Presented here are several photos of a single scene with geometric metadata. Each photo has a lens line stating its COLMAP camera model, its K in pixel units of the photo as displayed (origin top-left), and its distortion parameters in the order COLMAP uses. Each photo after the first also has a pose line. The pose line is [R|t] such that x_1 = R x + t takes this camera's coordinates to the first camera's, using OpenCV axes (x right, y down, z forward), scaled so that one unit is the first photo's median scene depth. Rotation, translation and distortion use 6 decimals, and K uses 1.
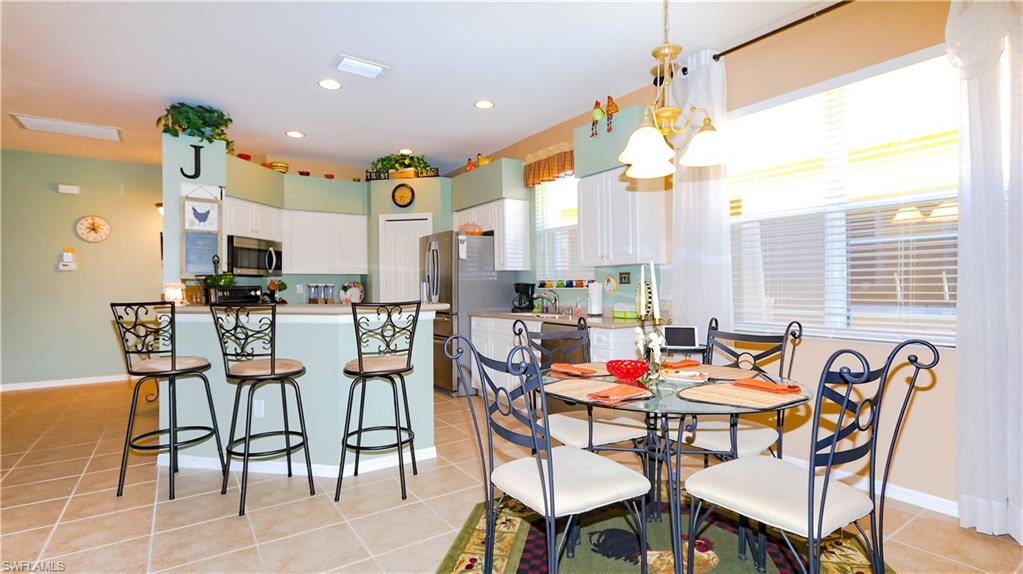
lens RADIAL K [[491.3, 0, 509.3], [0, 491.3, 288.6], [0, 0, 1]] dist [-0.002416, -0.000117]
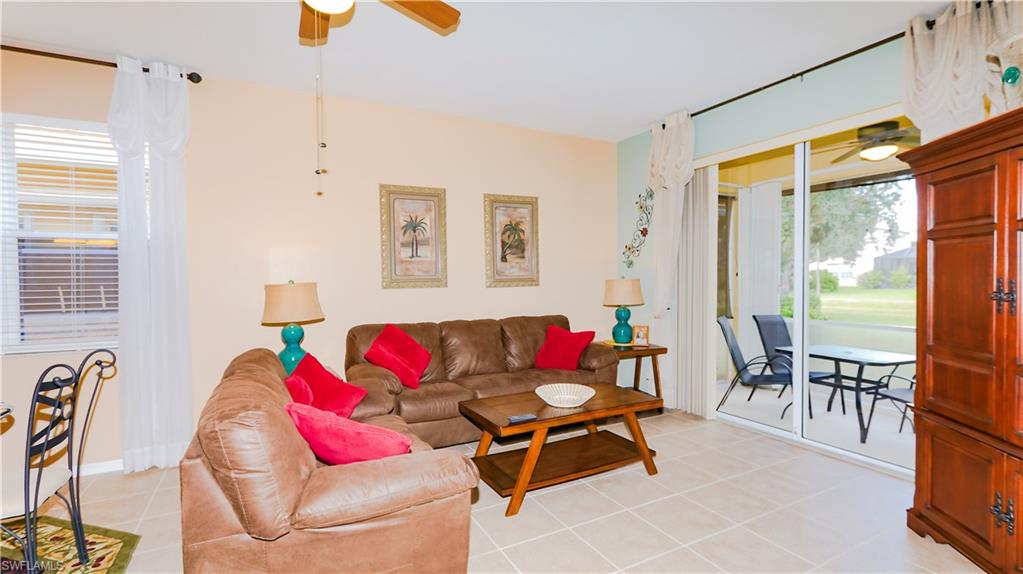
lens RADIAL K [[469.4, 0, 511.5], [0, 469.4, 287.0], [0, 0, 1]] dist [0.000114, -0.000104]
pose [[0.109504, -0.013455, 0.993895, -0.148529], [0.011032, 0.999863, 0.012320, -0.029534], [-0.993925, 0.009615, 0.109637, -0.132405]]
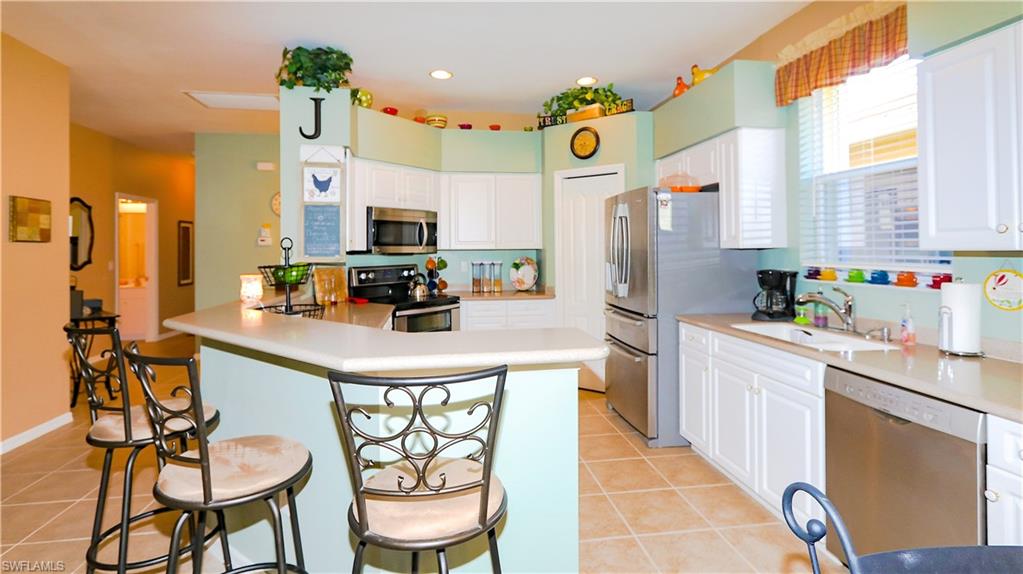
lens RADIAL K [[489.4, 0, 498.6], [0, 489.4, 244.8], [0, 0, 1]] dist [0.001088, 0.000310]
pose [[0.896299, -0.000415, -0.443450, -0.008504], [-0.003961, 0.999952, -0.008941, -0.040437], [0.443432, 0.009770, 0.896255, 0.387529]]
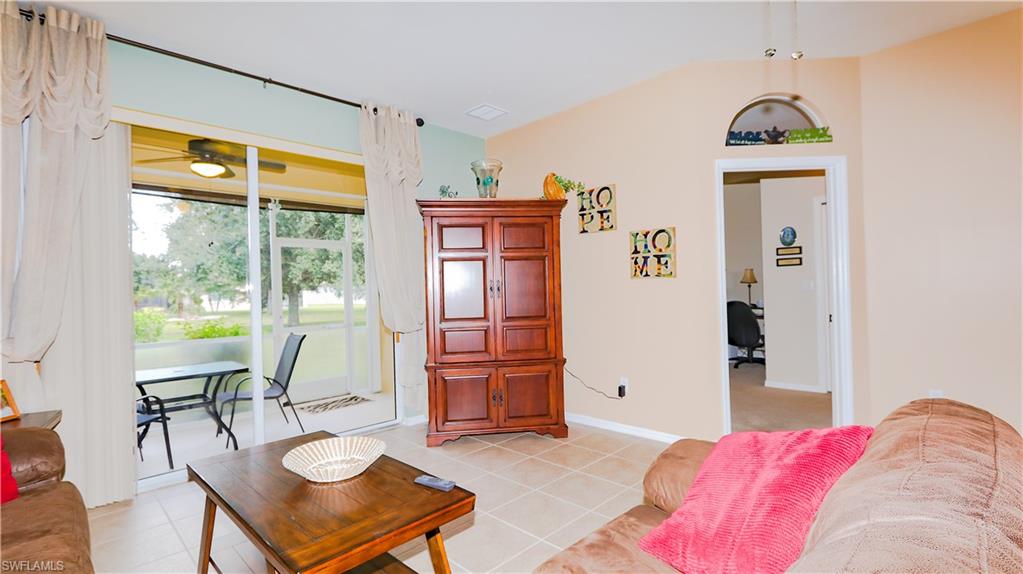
lens RADIAL K [[469.4, 0, 511.5], [0, 469.4, 287.0], [0, 0, 1]] dist [0.000114, -0.000104]
pose [[-0.980952, 0.037474, -0.190604, 0.417254], [0.038570, 0.999254, -0.002038, -0.013241], [0.190385, -0.009351, -0.981665, 0.281467]]
